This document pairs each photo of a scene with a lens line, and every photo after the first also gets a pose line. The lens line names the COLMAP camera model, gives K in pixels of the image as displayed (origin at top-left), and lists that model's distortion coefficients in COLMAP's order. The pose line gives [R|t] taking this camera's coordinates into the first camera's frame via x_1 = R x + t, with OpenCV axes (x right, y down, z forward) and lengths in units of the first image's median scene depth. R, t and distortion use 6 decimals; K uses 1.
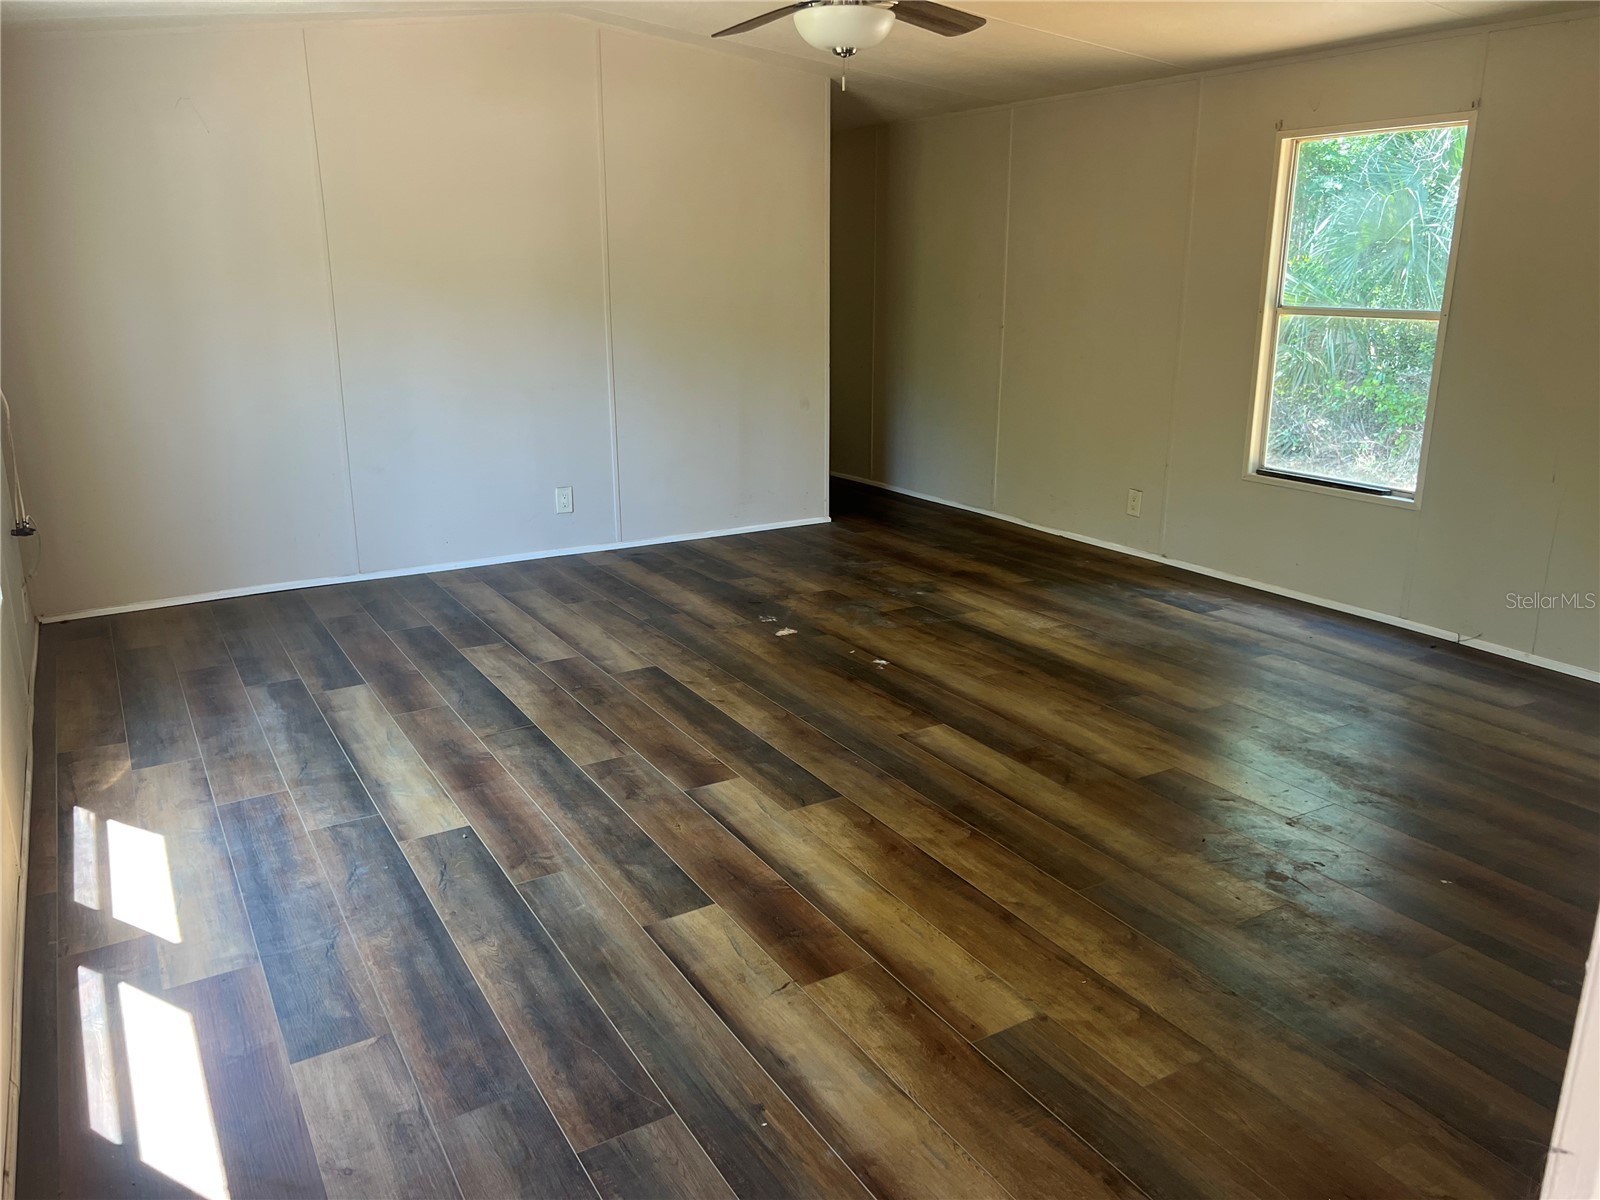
lens RADIAL K [[1213.6, 0, 801.7], [0, 1213.6, 581.3], [0, 0, 1]] dist [0.105798, -0.167976]
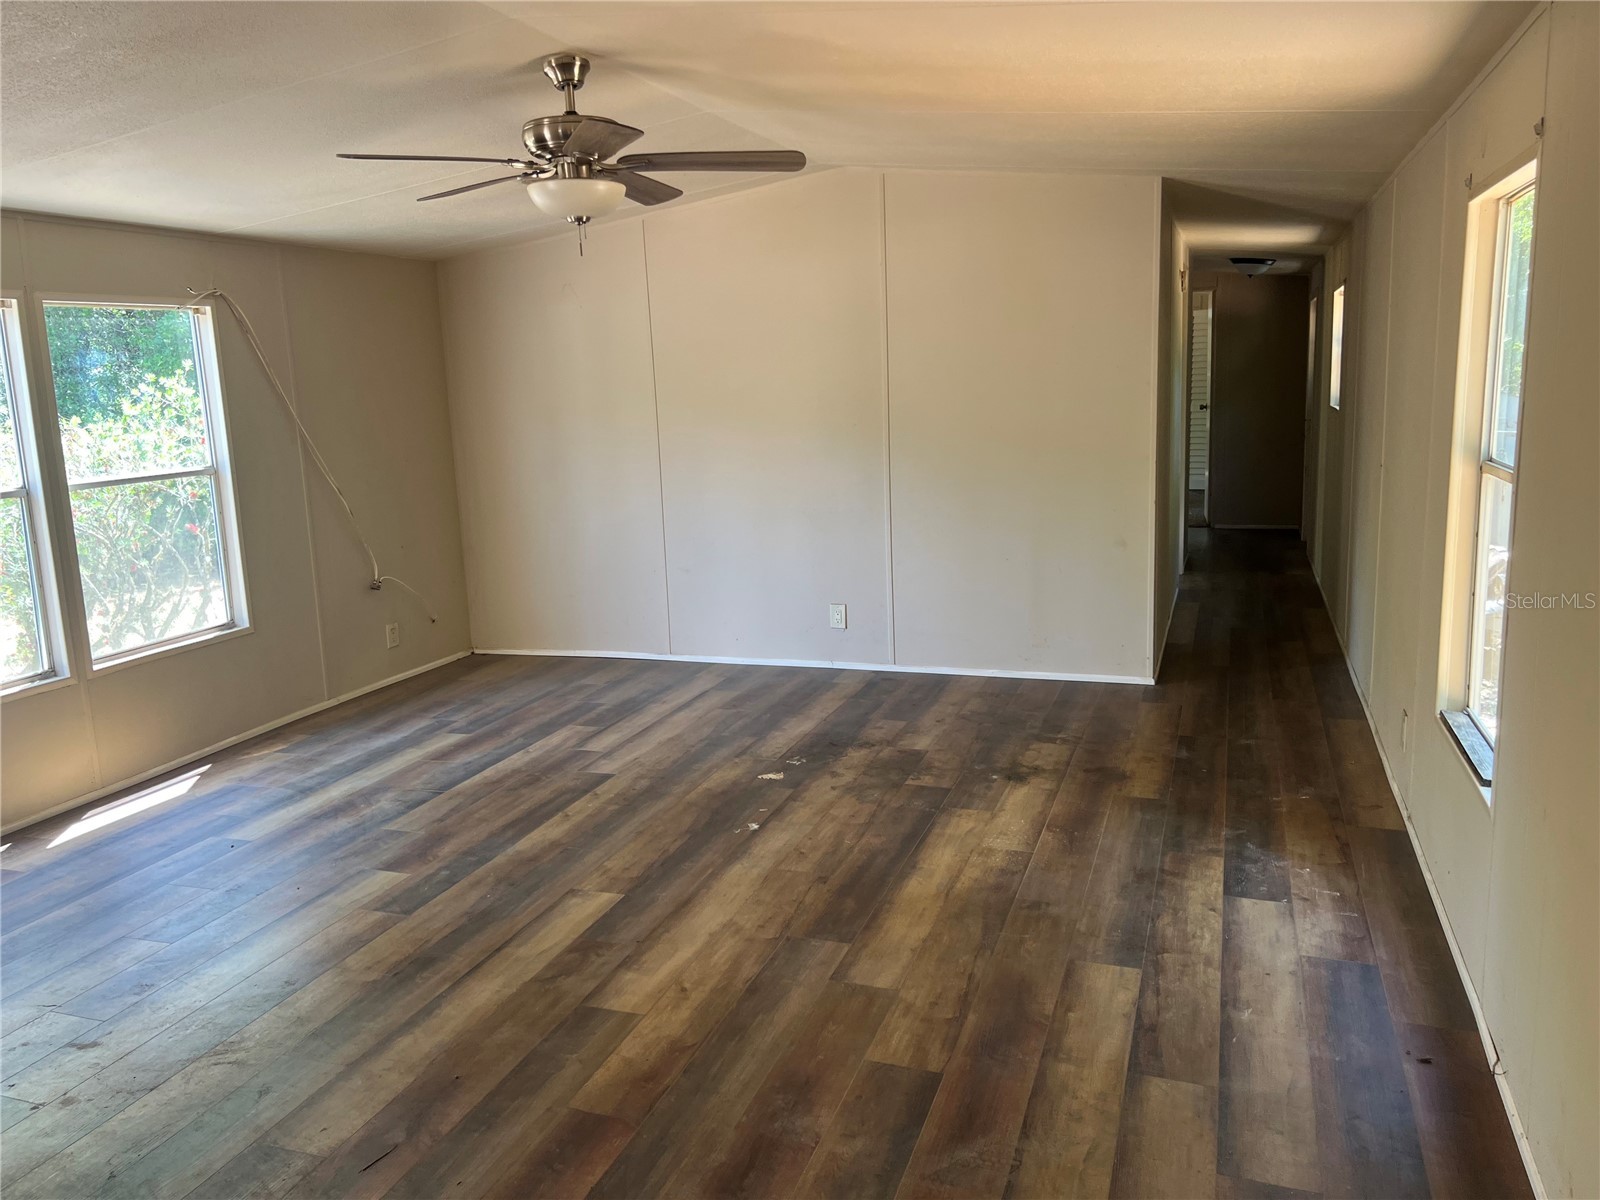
lens RADIAL K [[1213.6, 0, 801.7], [0, 1213.6, 581.3], [0, 0, 1]] dist [0.105798, -0.167976]
pose [[0.638551, 0.110019, -0.761674, 0.787148], [-0.162657, 0.986663, 0.006154, -0.132368], [0.752193, 0.119962, 0.647931, 0.398671]]
